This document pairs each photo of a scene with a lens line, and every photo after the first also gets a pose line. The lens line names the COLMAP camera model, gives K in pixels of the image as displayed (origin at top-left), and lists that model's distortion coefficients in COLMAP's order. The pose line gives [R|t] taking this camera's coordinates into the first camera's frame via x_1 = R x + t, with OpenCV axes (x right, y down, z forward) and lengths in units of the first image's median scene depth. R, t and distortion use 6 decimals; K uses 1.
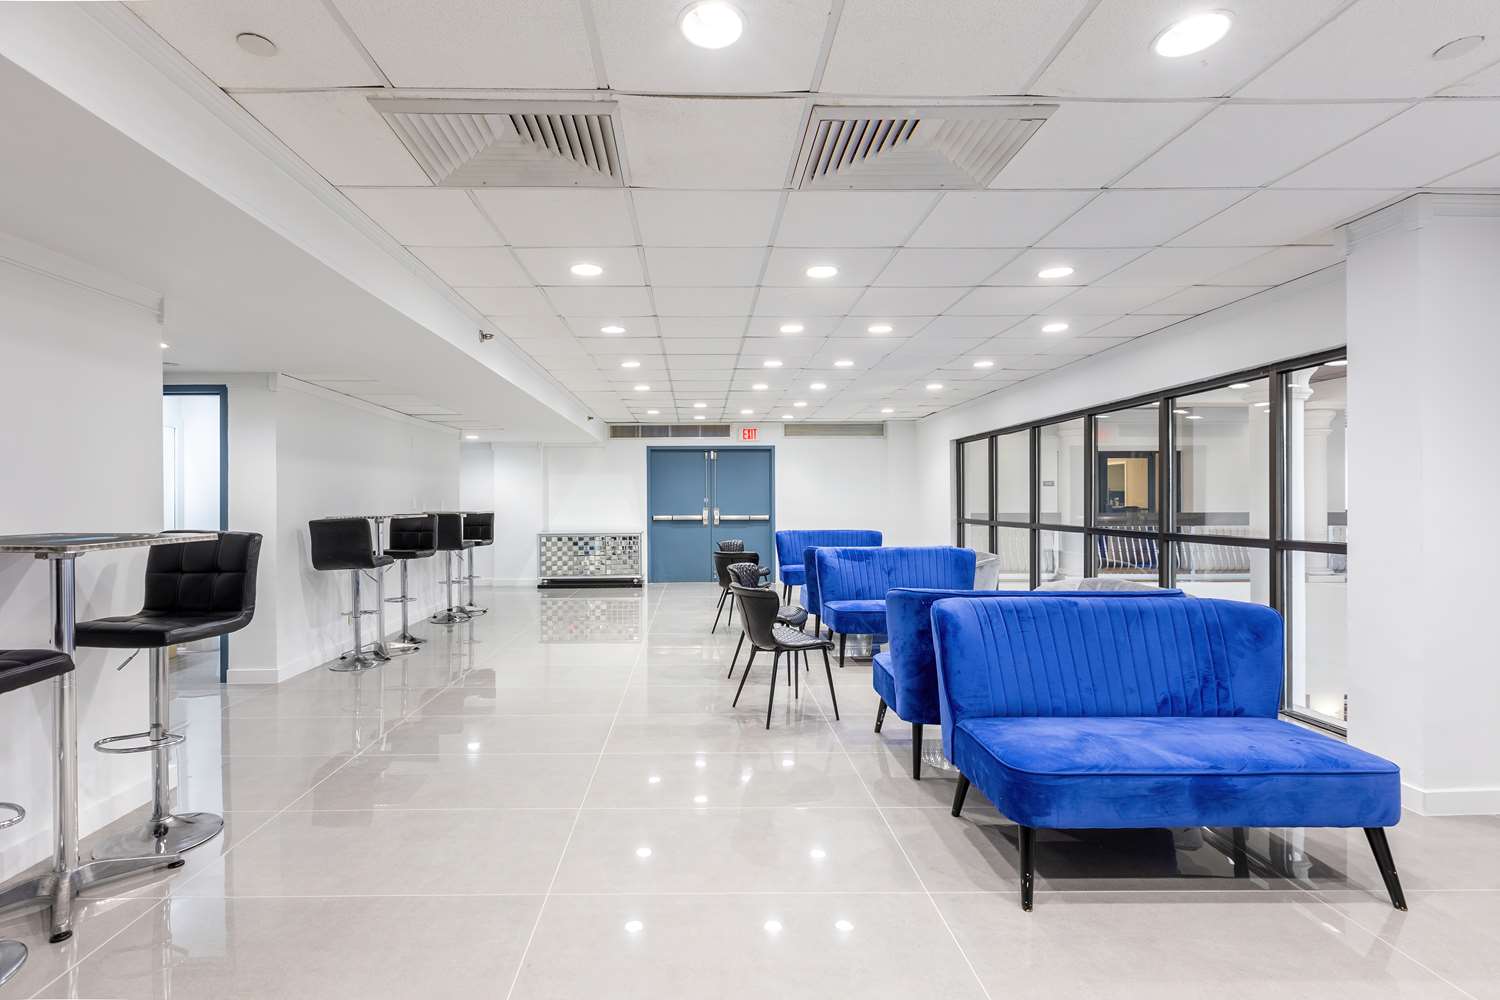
lens RADIAL K [[674.6, 0, 748.9], [0, 674.6, 500.4], [0, 0, 1]] dist [0.005404, -0.002821]
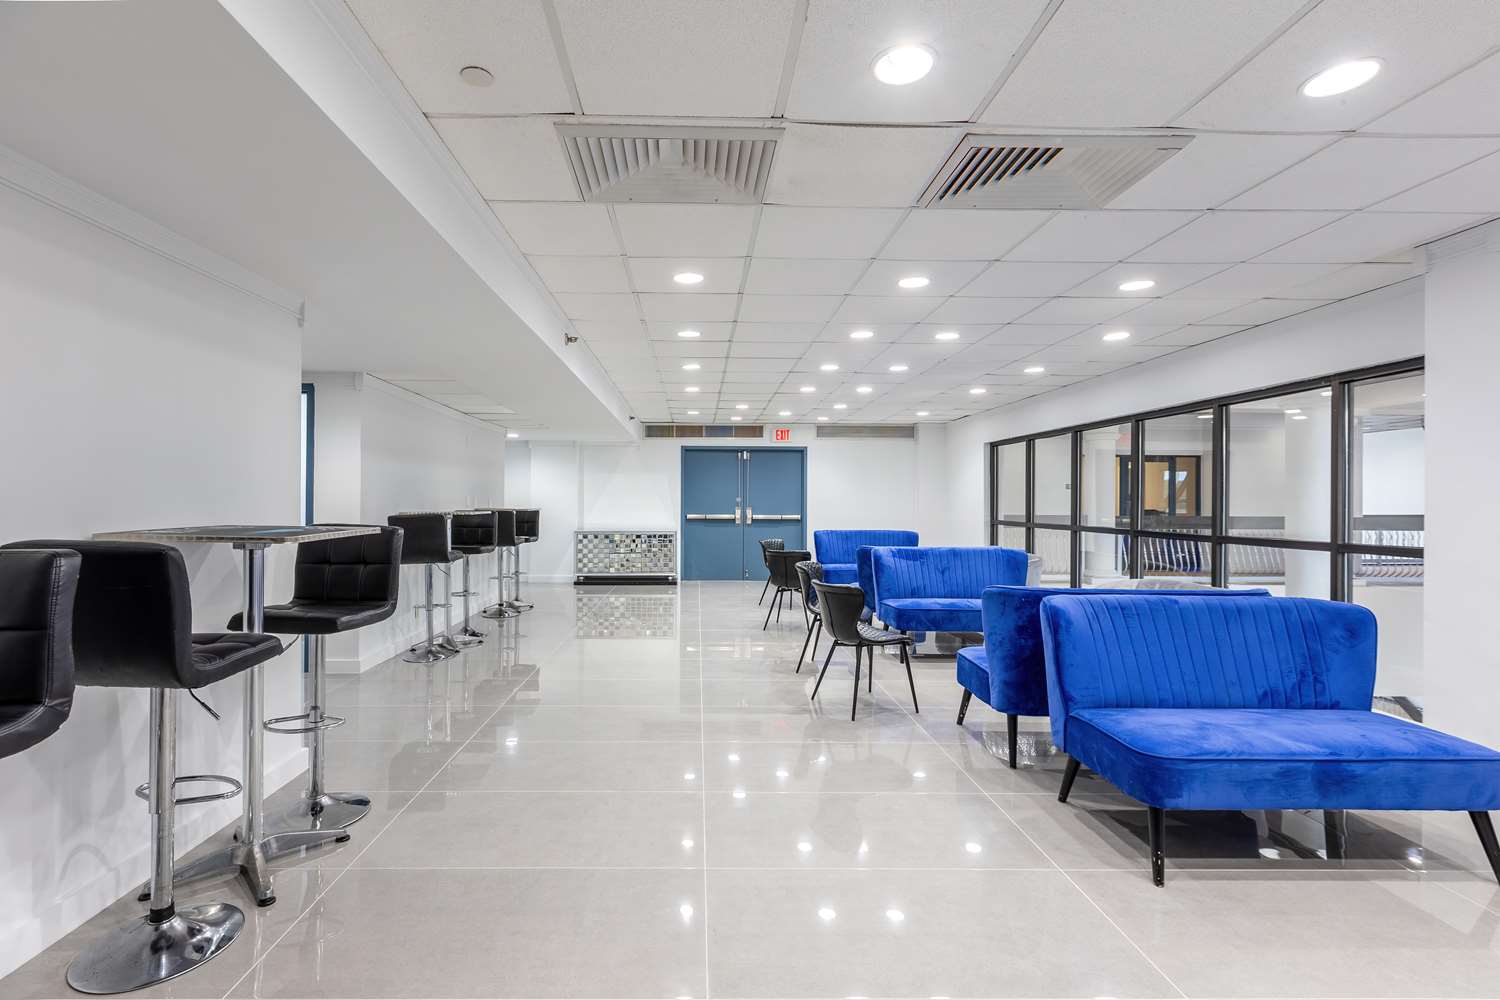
lens RADIAL K [[674.6, 0, 747.6], [0, 674.6, 497.5], [0, 0, 1]] dist [0.005404, -0.002821]
pose [[0.999948, 0.009787, 0.002737, -0.170488], [-0.009776, 0.999944, -0.004048, 0.001068], [-0.002777, 0.004021, 0.999988, -0.049408]]
